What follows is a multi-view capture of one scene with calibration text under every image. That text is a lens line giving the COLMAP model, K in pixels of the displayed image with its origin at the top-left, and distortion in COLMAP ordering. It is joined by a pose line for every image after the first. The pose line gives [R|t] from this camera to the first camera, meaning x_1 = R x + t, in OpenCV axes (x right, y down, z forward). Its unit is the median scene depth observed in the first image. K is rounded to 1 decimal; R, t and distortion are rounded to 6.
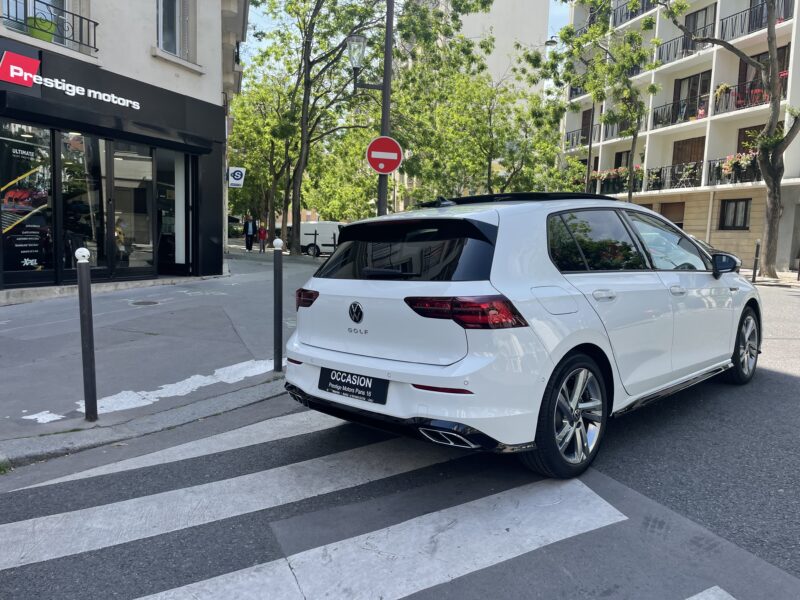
lens RADIAL K [[591.9, 0, 403.8], [0, 591.9, 302.4], [0, 0, 1]] dist [0.088317, -0.117052]
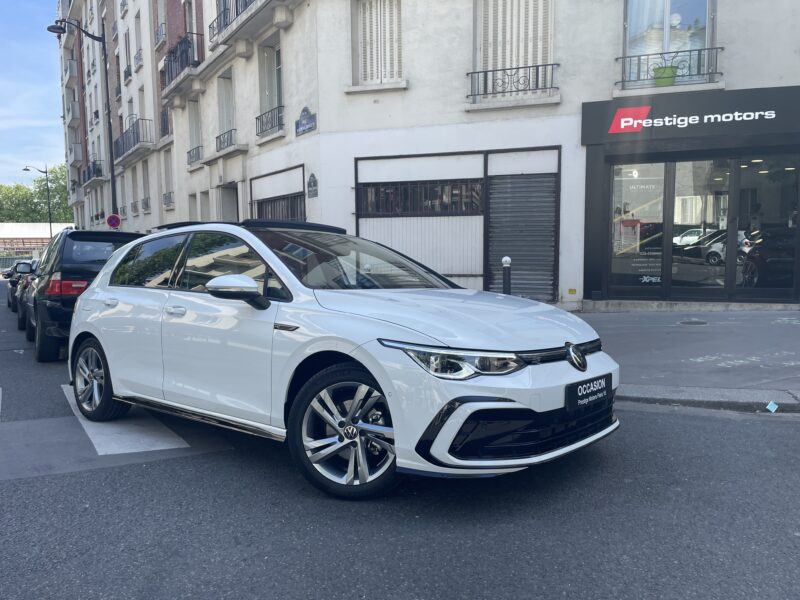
lens RADIAL K [[591.9, 0, 403.8], [0, 591.9, 302.4], [0, 0, 1]] dist [0.088317, -0.117052]
pose [[0.088718, 0.062472, -0.994096, 0.506849], [-0.099229, 0.993621, 0.053587, -0.038341], [0.991102, 0.093889, 0.094351, 0.433127]]
